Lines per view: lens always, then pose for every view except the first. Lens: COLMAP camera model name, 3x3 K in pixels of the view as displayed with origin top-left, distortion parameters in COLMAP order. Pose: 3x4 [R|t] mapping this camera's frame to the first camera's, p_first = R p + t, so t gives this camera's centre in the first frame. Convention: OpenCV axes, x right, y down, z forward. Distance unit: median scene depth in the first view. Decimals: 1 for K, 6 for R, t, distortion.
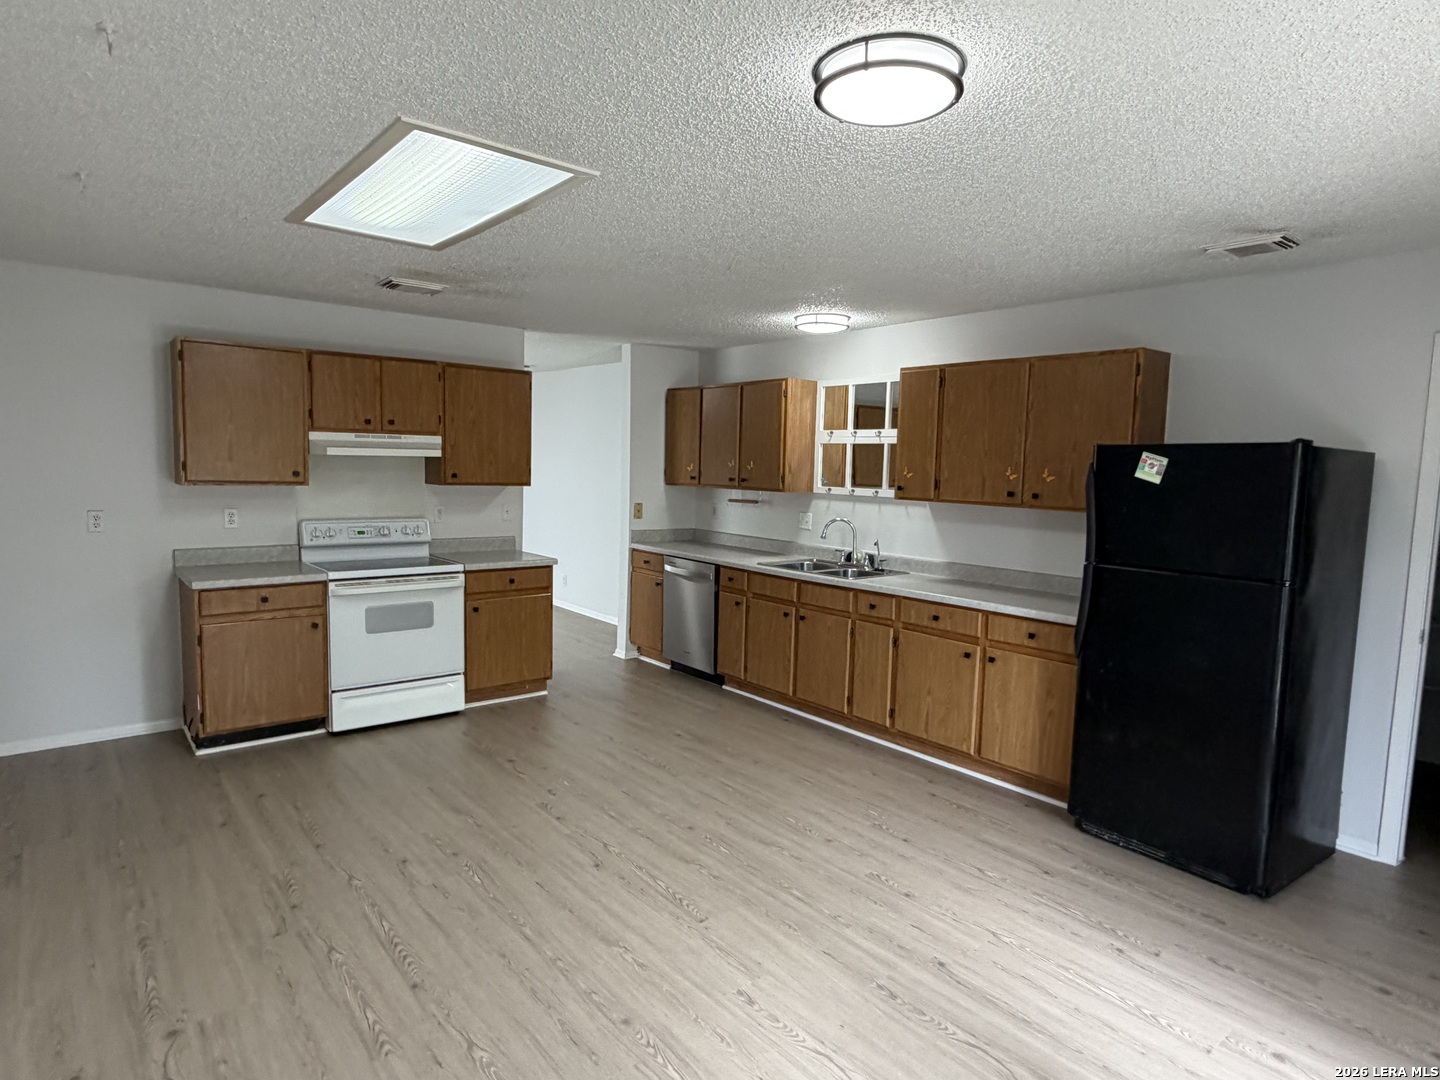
lens RADIAL K [[832.3, 0, 721.4], [0, 832.3, 541.5], [0, 0, 1]] dist [0.002979, 0.000822]
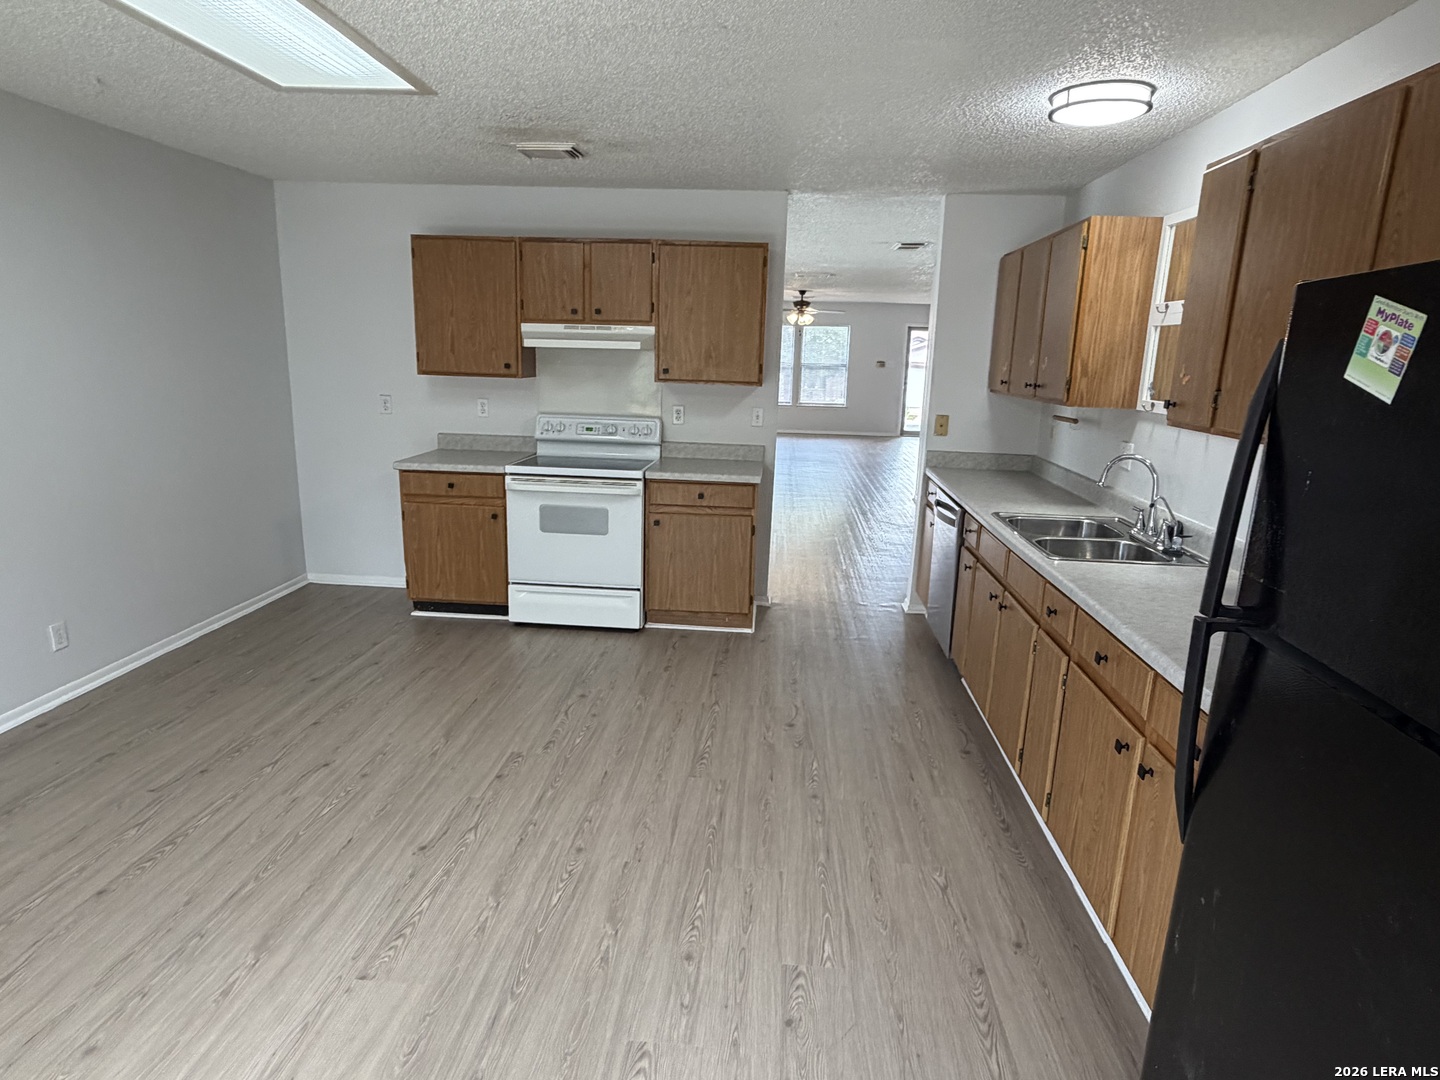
lens RADIAL K [[832.3, 0, 718.4], [0, 832.3, 540.6], [0, 0, 1]] dist [0.002979, 0.000822]
pose [[0.722031, 0.150469, -0.675300, 0.519879], [-0.077391, 0.987503, 0.137288, -0.039888], [0.687518, -0.046864, 0.724653, 0.569860]]
